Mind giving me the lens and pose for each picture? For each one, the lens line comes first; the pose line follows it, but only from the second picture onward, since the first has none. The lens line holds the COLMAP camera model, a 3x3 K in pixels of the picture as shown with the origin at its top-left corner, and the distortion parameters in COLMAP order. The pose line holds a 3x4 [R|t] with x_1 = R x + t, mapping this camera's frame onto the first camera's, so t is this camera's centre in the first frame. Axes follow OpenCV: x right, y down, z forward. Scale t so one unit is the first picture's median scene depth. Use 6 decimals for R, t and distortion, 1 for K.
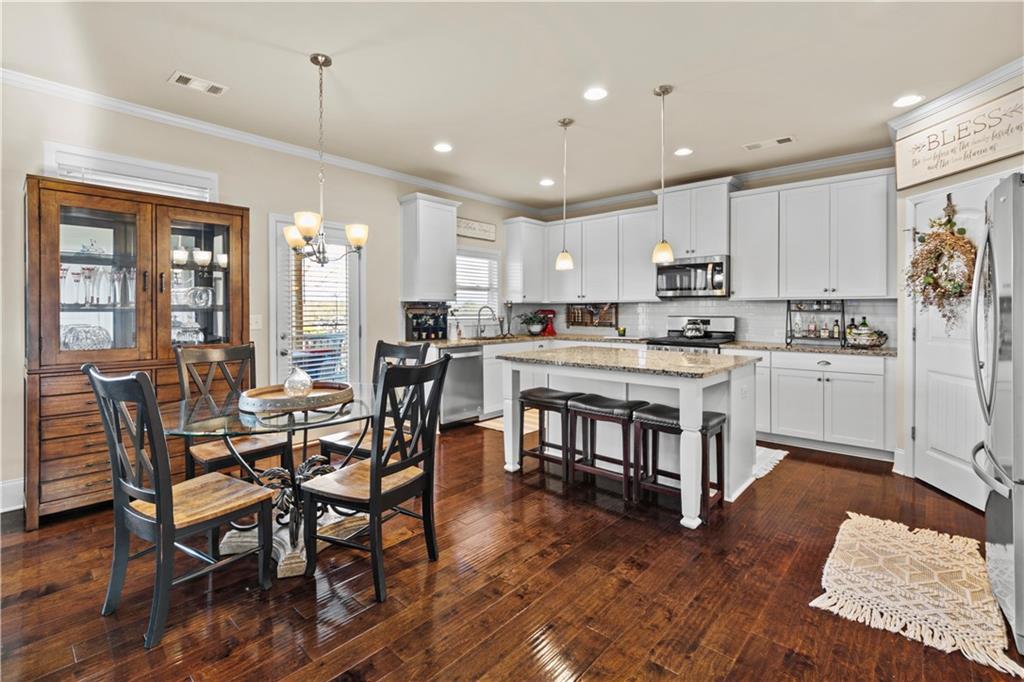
lens RADIAL K [[464.4, 0, 496.1], [0, 464.4, 313.1], [0, 0, 1]] dist [0.003214, 0.002040]
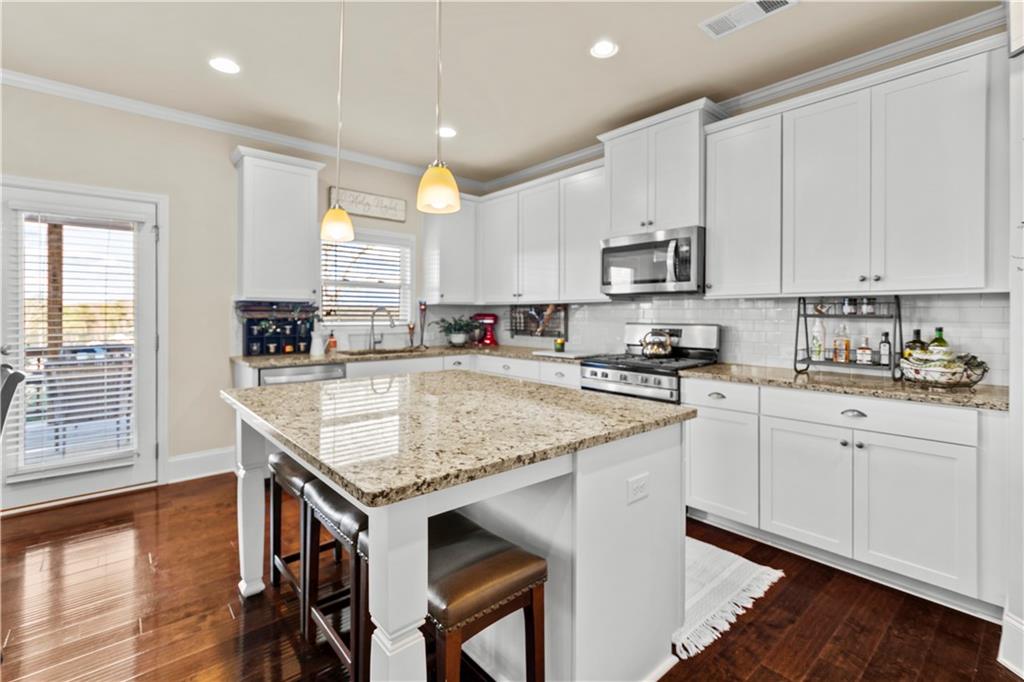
lens RADIAL K [[464.4, 0, 493.6], [0, 464.4, 316.2], [0, 0, 1]] dist [0.003214, 0.002040]
pose [[0.992255, 0.004089, -0.124149, 0.289983], [-0.004551, 0.999984, -0.003443, -0.000550], [0.124133, 0.003981, 0.992258, 0.335822]]
